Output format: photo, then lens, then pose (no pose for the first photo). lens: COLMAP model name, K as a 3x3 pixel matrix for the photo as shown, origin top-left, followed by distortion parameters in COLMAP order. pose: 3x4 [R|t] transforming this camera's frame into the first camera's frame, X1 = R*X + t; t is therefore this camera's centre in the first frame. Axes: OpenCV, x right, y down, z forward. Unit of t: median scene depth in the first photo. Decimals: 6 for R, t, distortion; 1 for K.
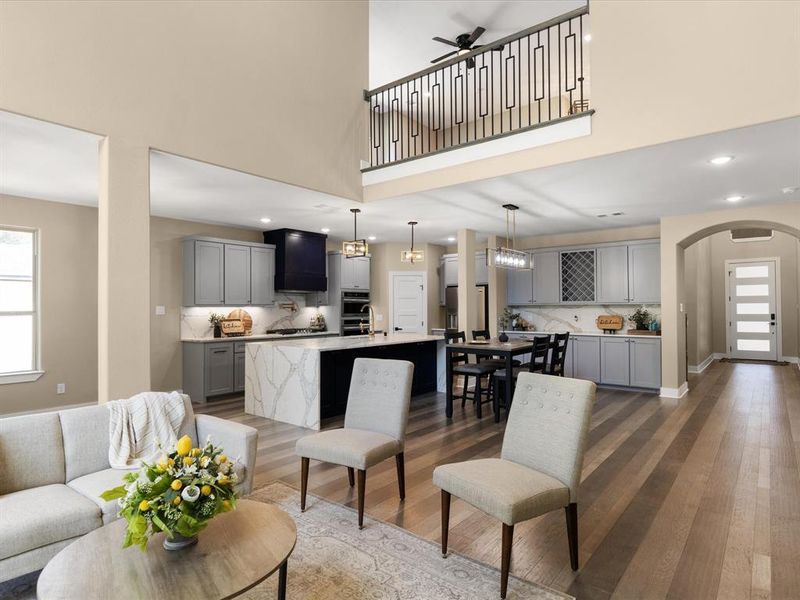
lens RADIAL K [[459.7, 0, 399.3], [0, 459.7, 302.3], [0, 0, 1]] dist [0.006942, -0.002190]
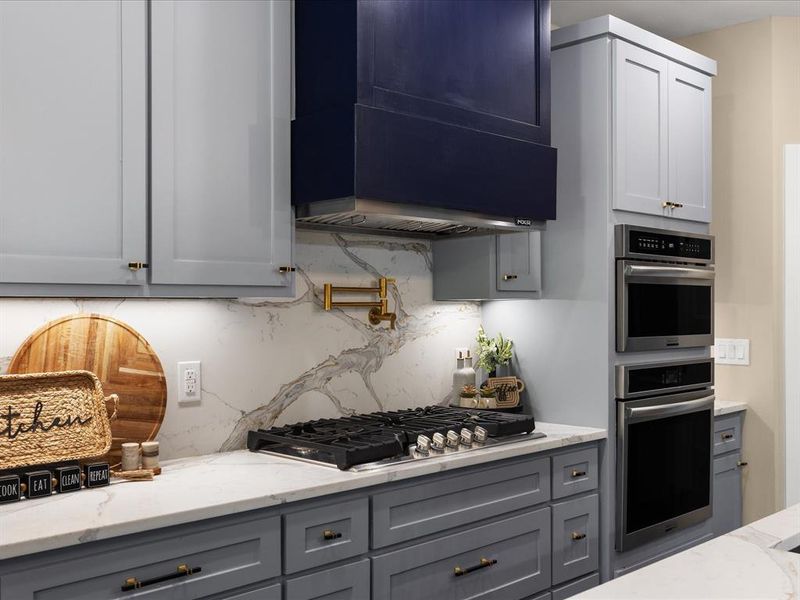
lens RADIAL K [[850.1, 0, 396.2], [0, 850.1, 300.7], [0, 0, 1]] dist [0.016221, 0.000000]
pose [[0.992793, 0.001096, -0.119835, -0.182893], [-0.000704, 0.999994, 0.003314, 0.007900], [0.119838, -0.003205, 0.992788, 0.647226]]
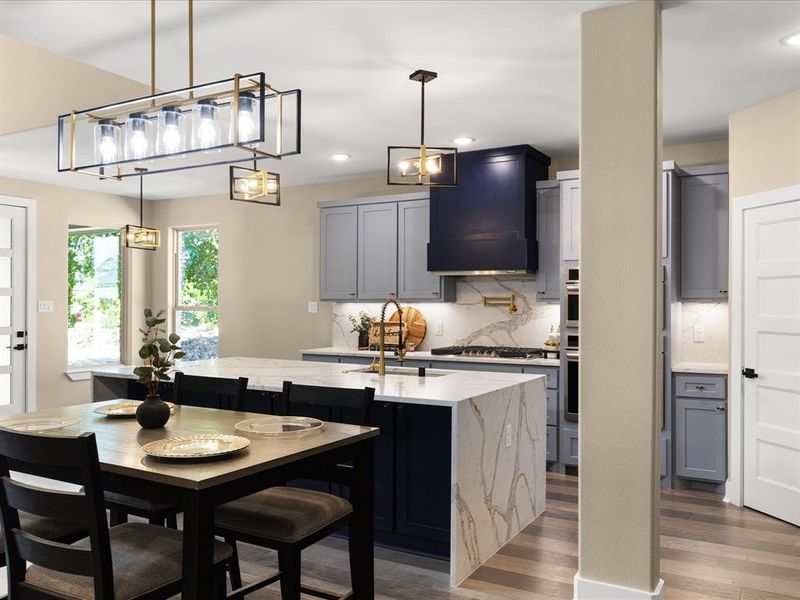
lens RADIAL K [[673.0, 0, 404.4], [0, 673.0, 303.3], [0, 0, 1]] dist [0.017306, -0.034671]
pose [[0.158835, 0.003278, -0.987300, 0.486174], [0.007096, 0.999965, 0.004462, 0.005577], [0.987280, -0.007715, 0.158806, 0.782213]]
